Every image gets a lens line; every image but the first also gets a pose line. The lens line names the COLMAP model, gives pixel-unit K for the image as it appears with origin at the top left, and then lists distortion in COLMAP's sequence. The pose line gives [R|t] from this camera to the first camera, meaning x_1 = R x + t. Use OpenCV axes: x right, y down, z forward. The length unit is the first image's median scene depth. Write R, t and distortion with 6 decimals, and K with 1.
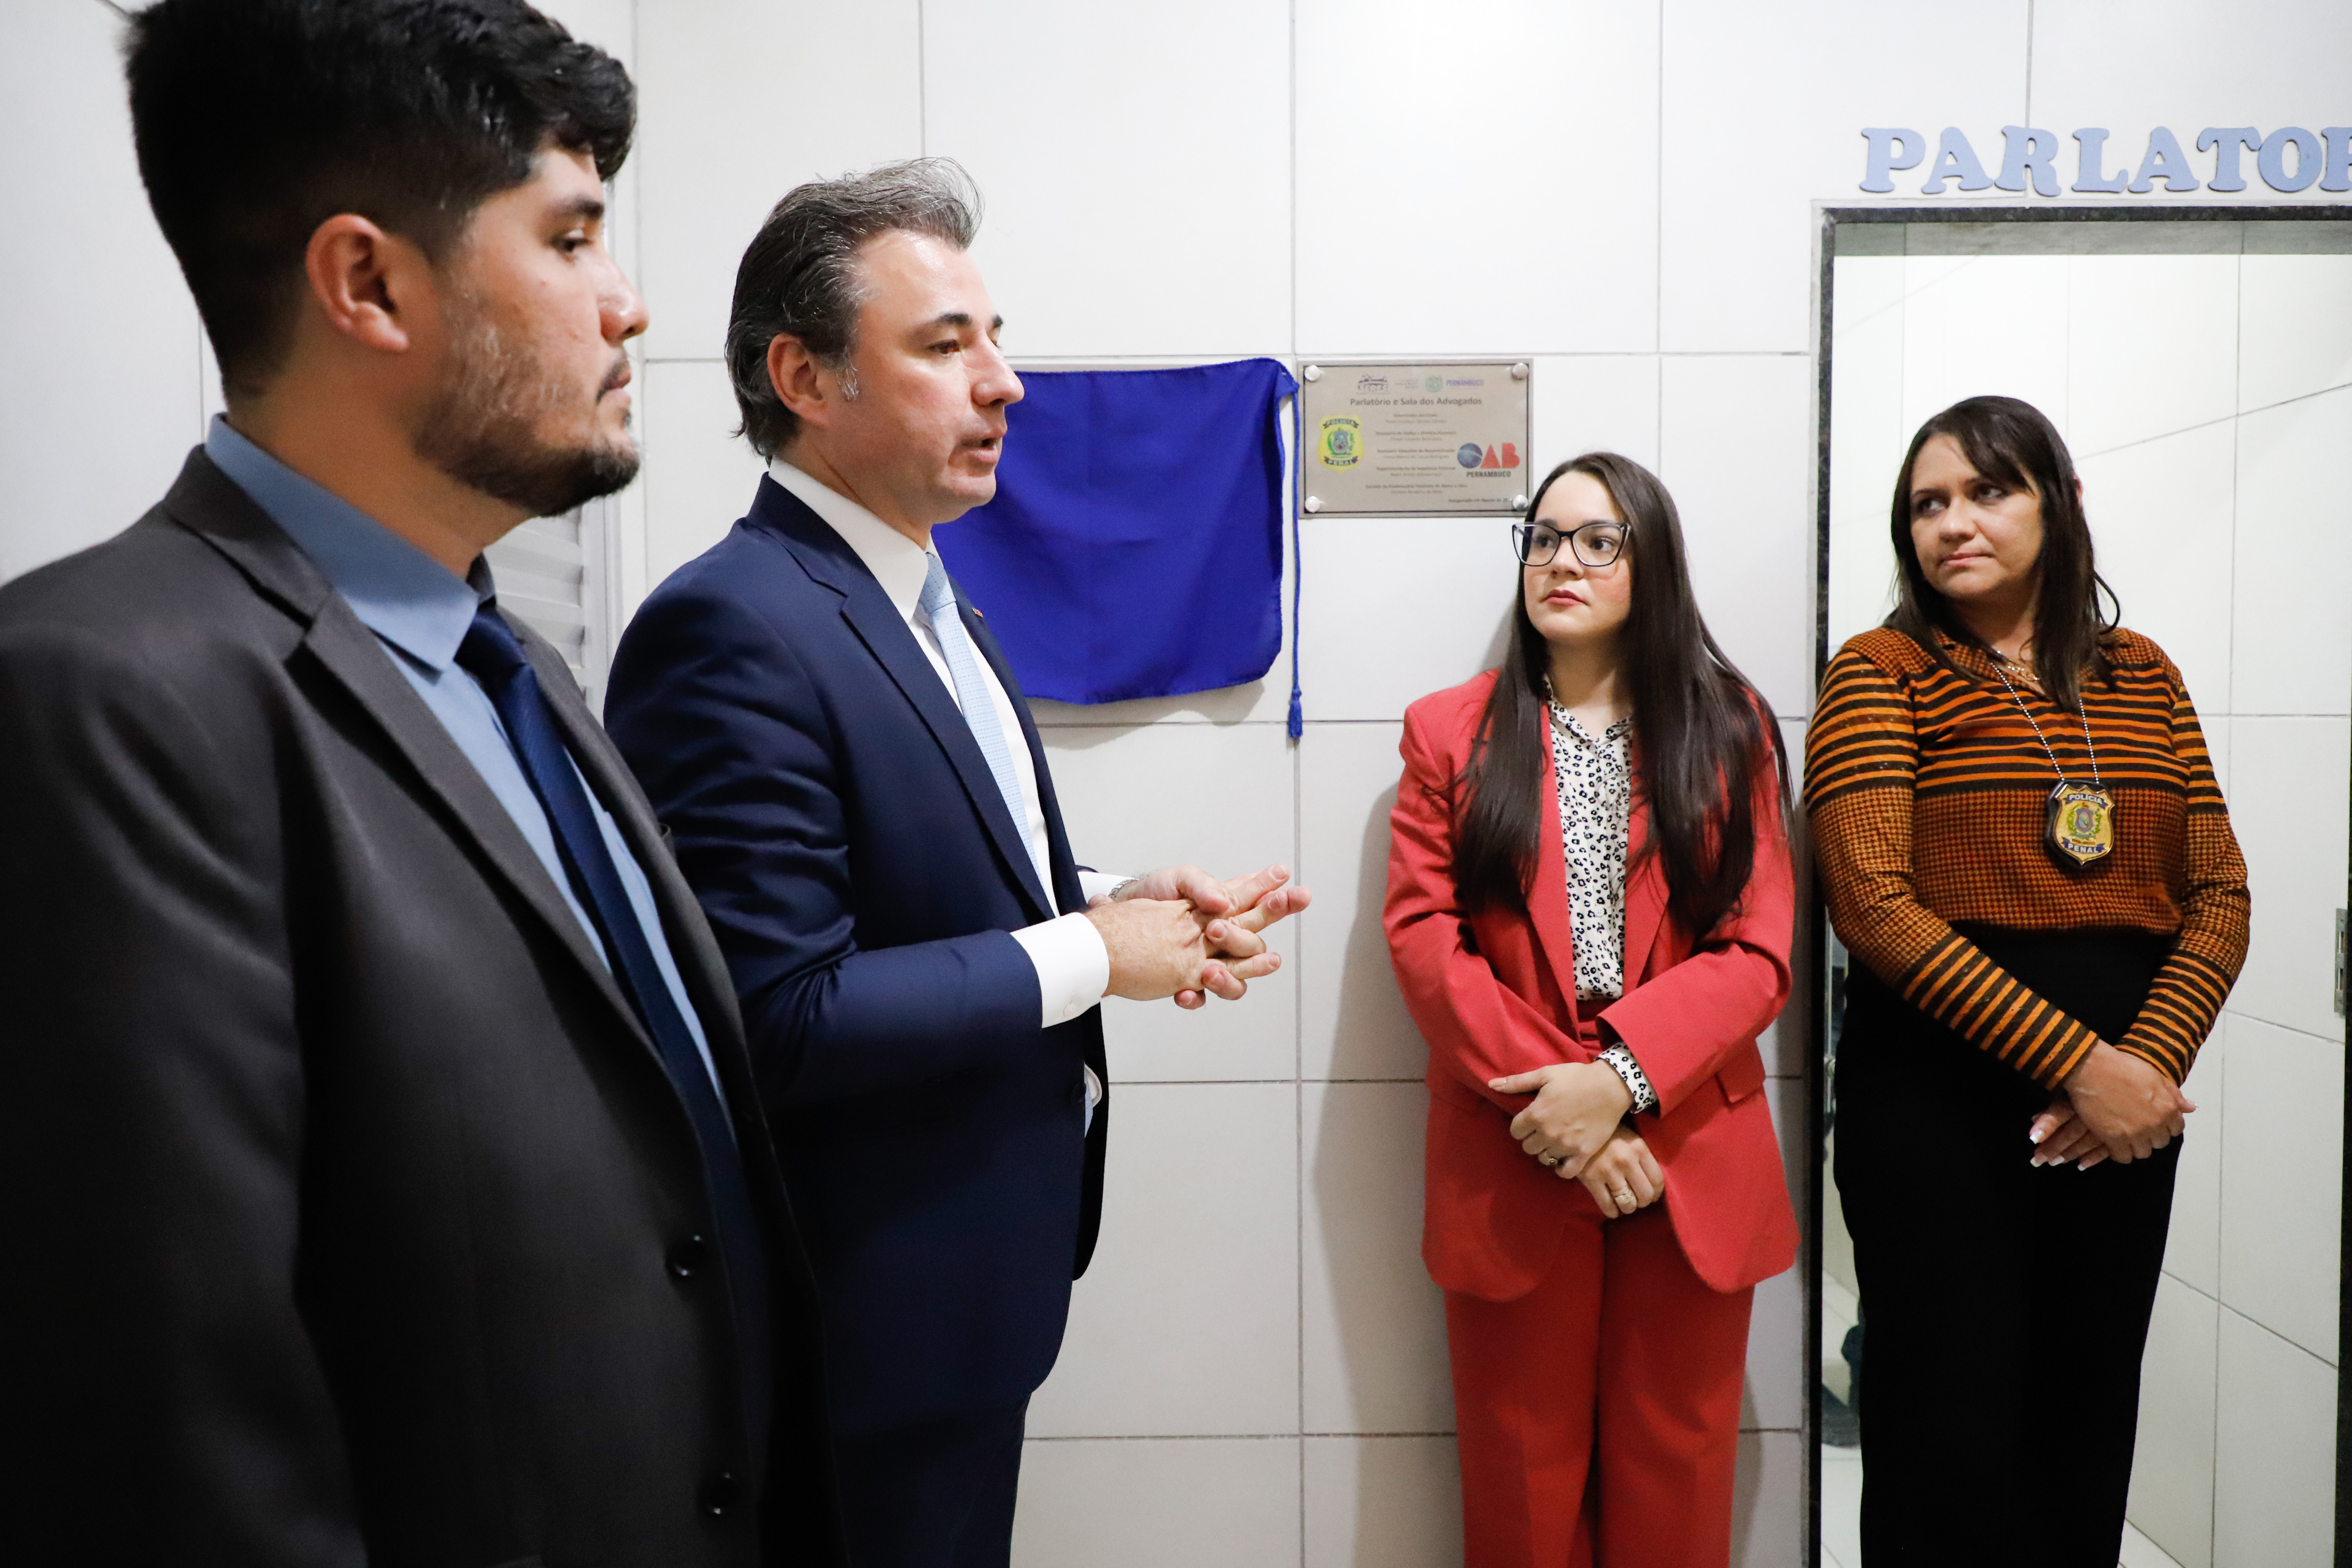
lens RADIAL K [[1605.1, 0, 1157.4], [0, 1605.1, 776.6], [0, 0, 1]] dist [0.042652, -0.008135]
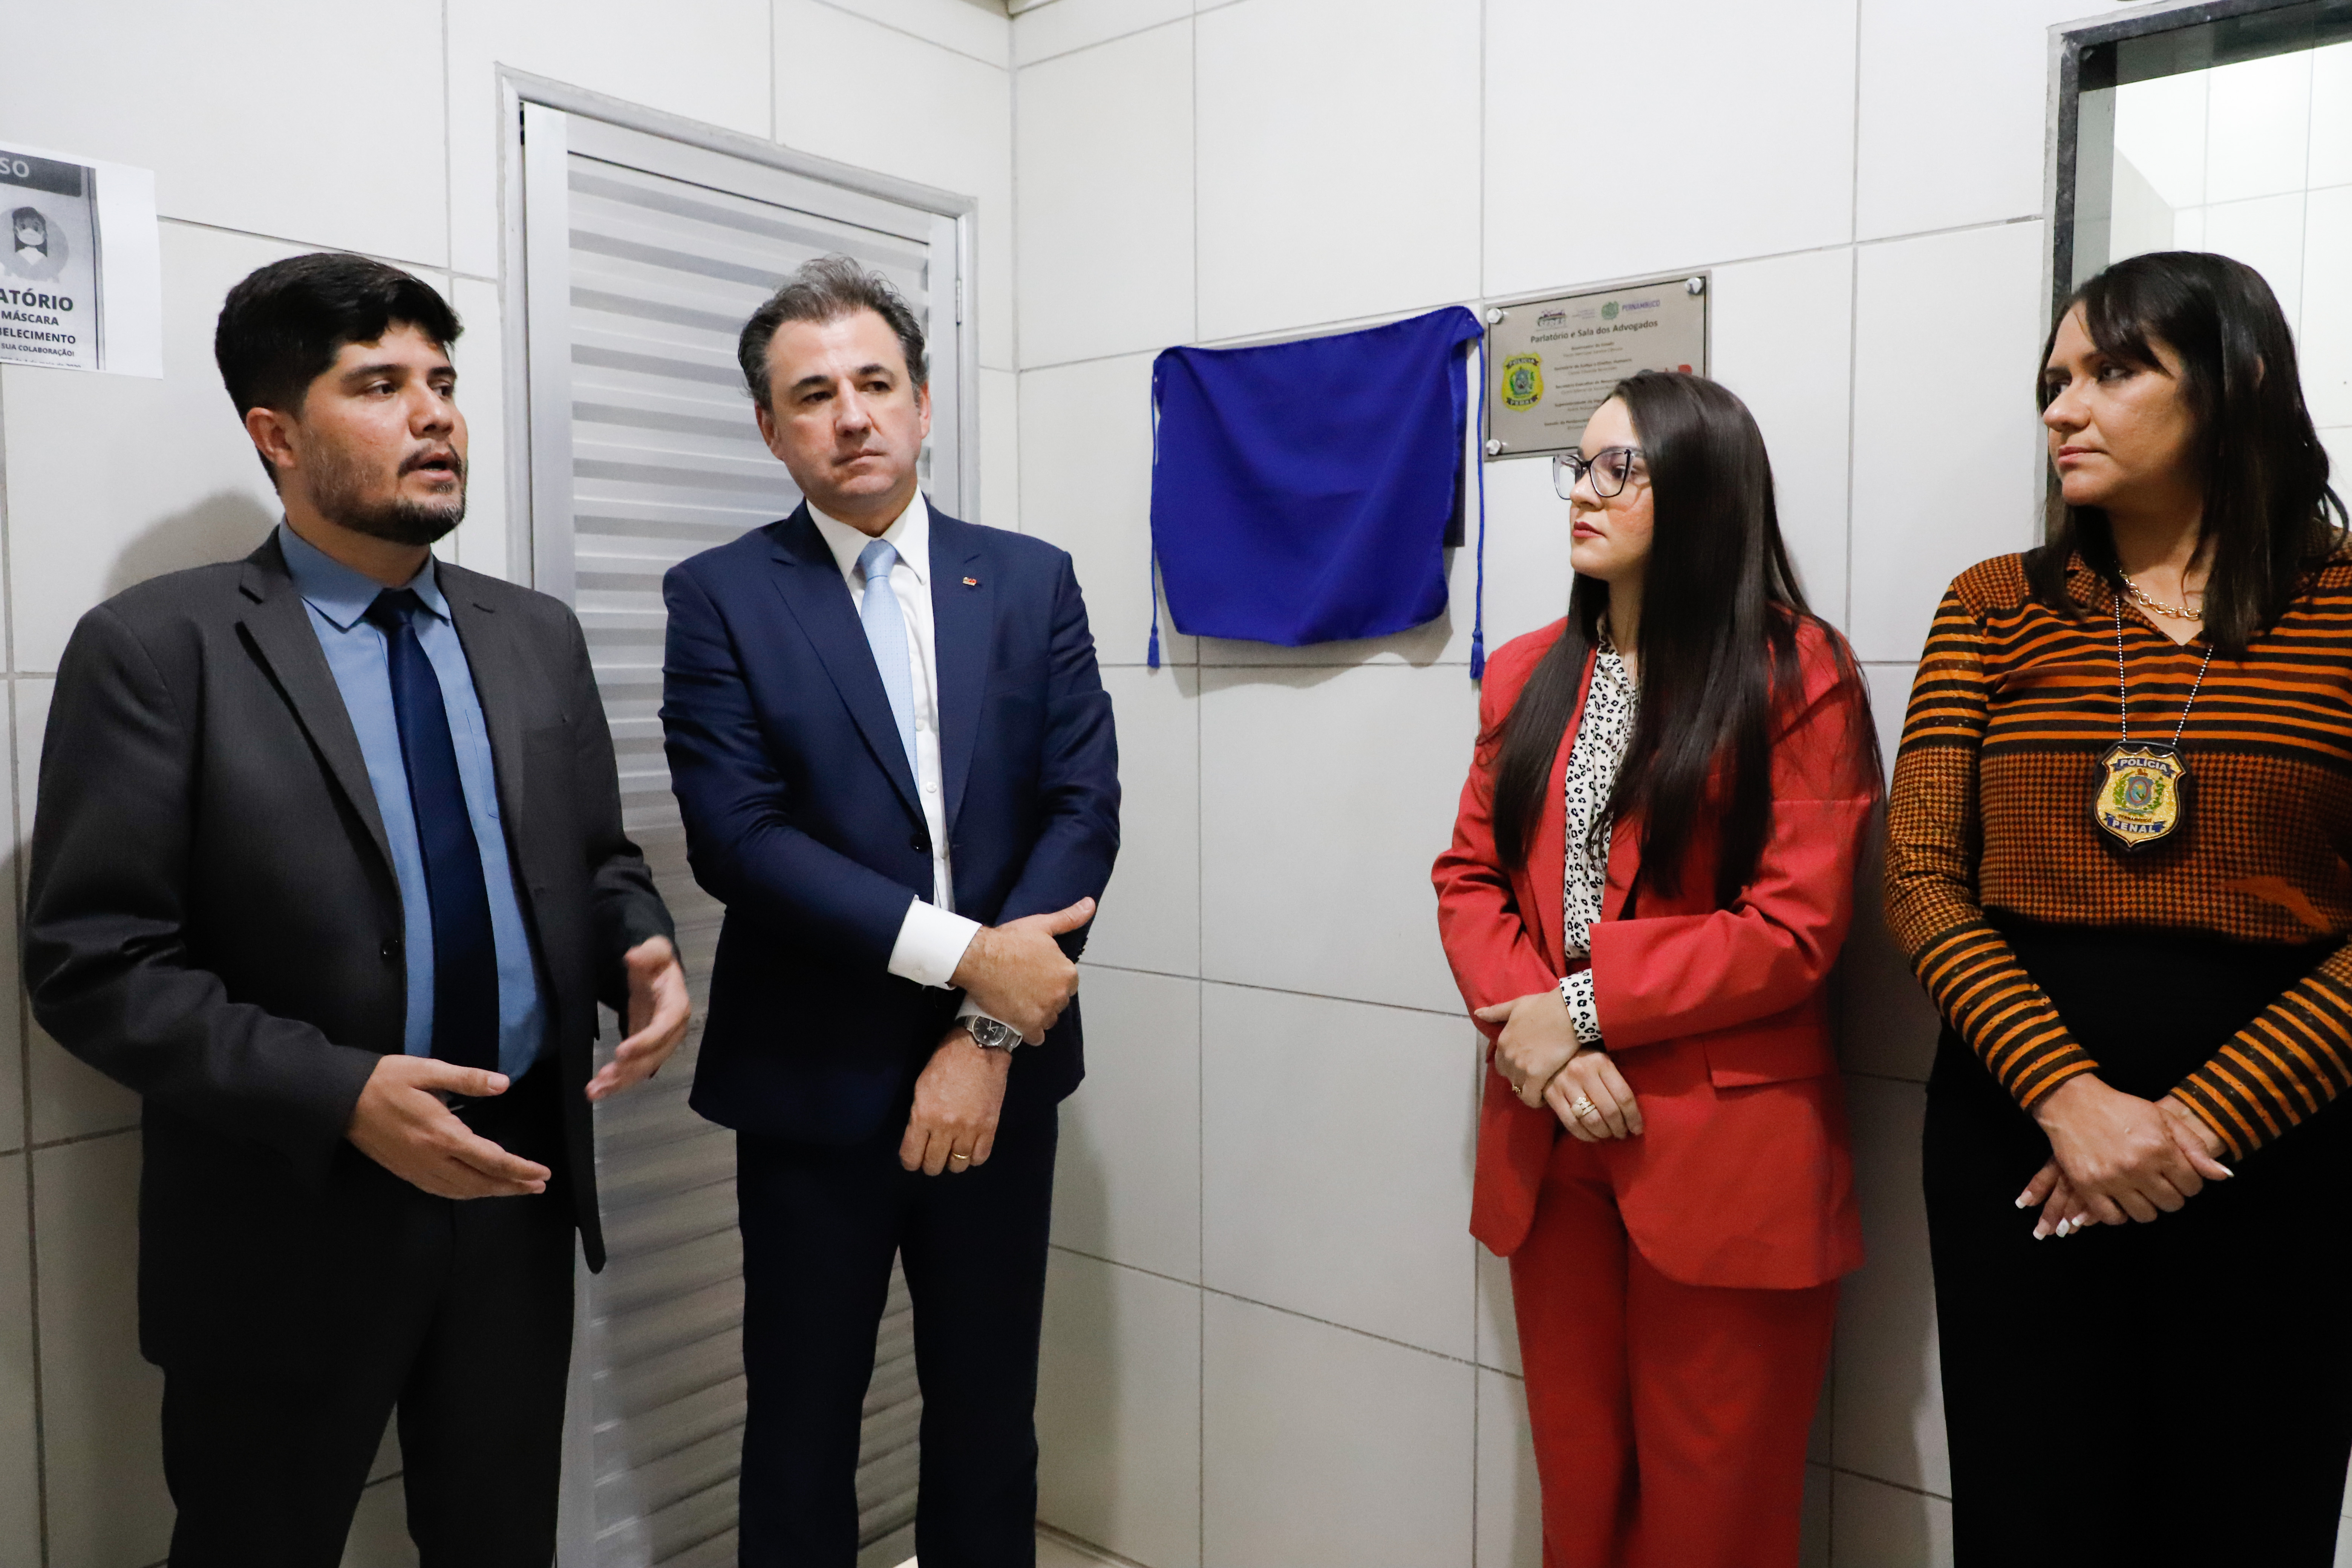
lens RADIAL K [[1780.4, 0, 1197.6], [0, 1780.4, 790.8], [0, 0, 1]] dist [0.029009, -0.001322]
pose [[0.756895, 0.053412, -0.651350, 0.739772], [-0.030017, 0.998444, 0.046993, -0.001594], [0.652846, -0.016017, 0.757321, 0.033345]]
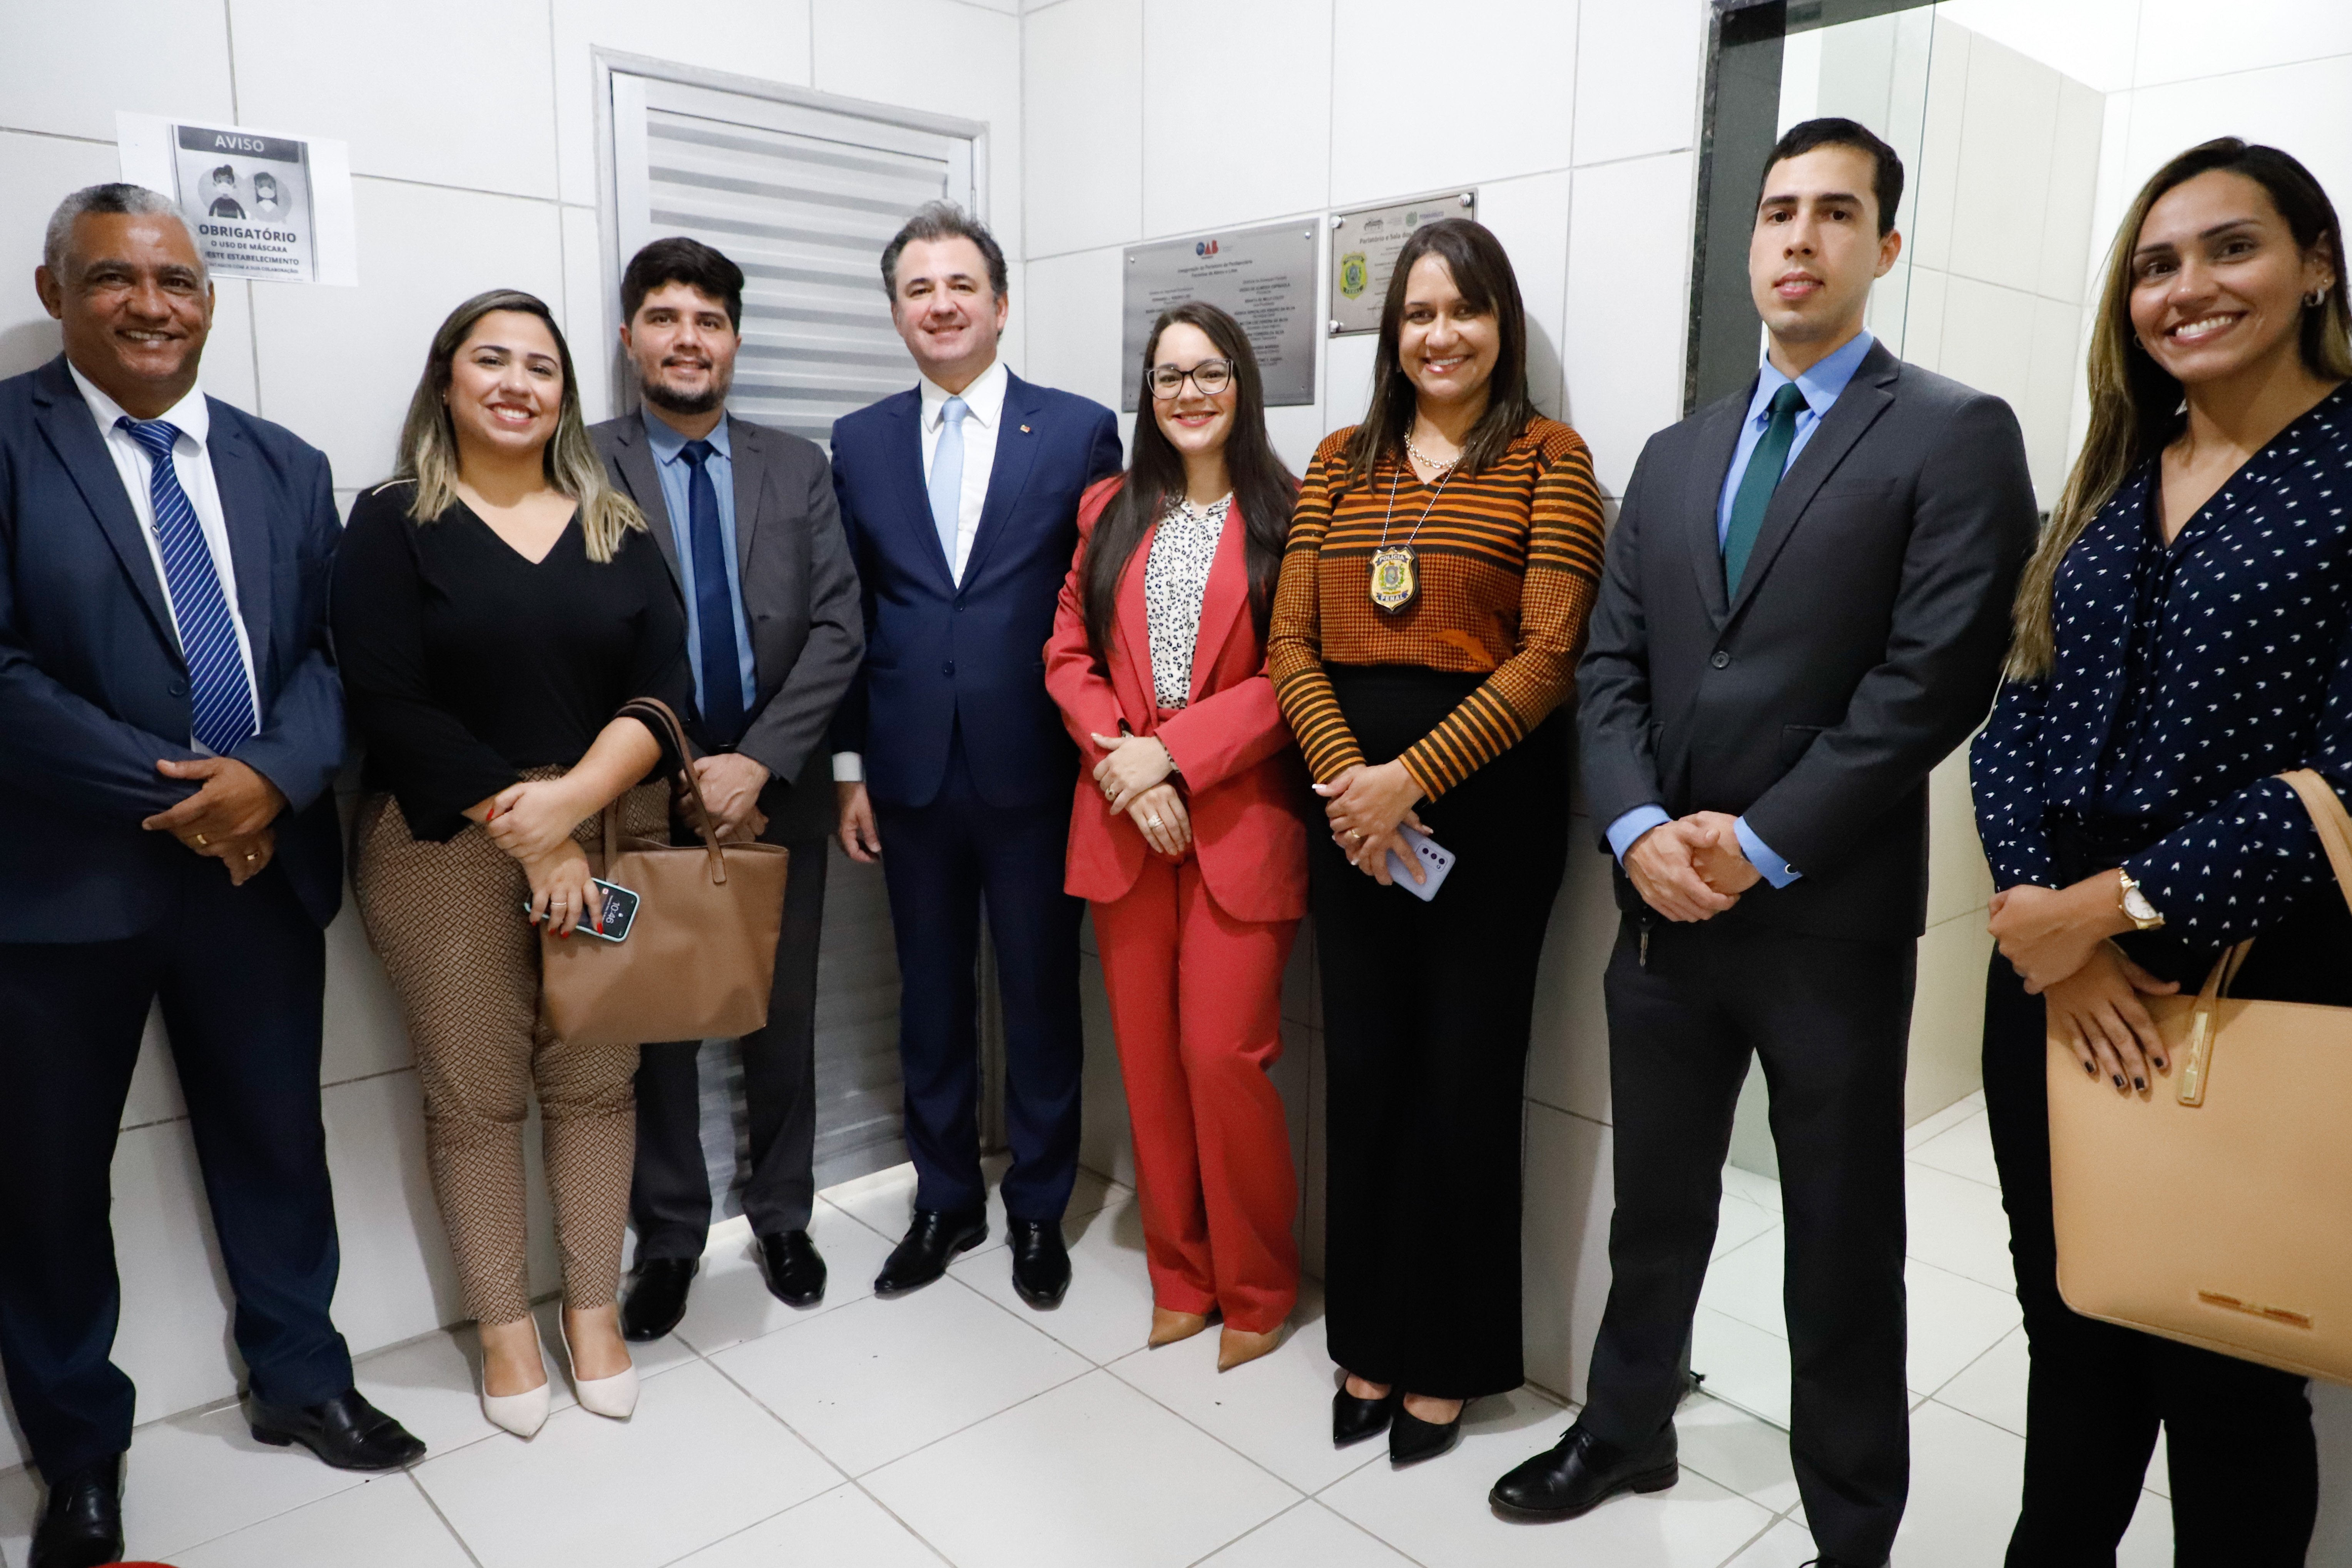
lens RADIAL K [[1605.1, 0, 1158.3], [0, 1605.1, 776.6], [0, 0, 1]] dist [0.042652, -0.008135]
pose [[0.653373, 0.142189, -0.743563, 1.093699], [-0.043936, 0.987670, 0.150261, 0.000667], [0.755760, -0.065507, 0.651564, 0.021100]]
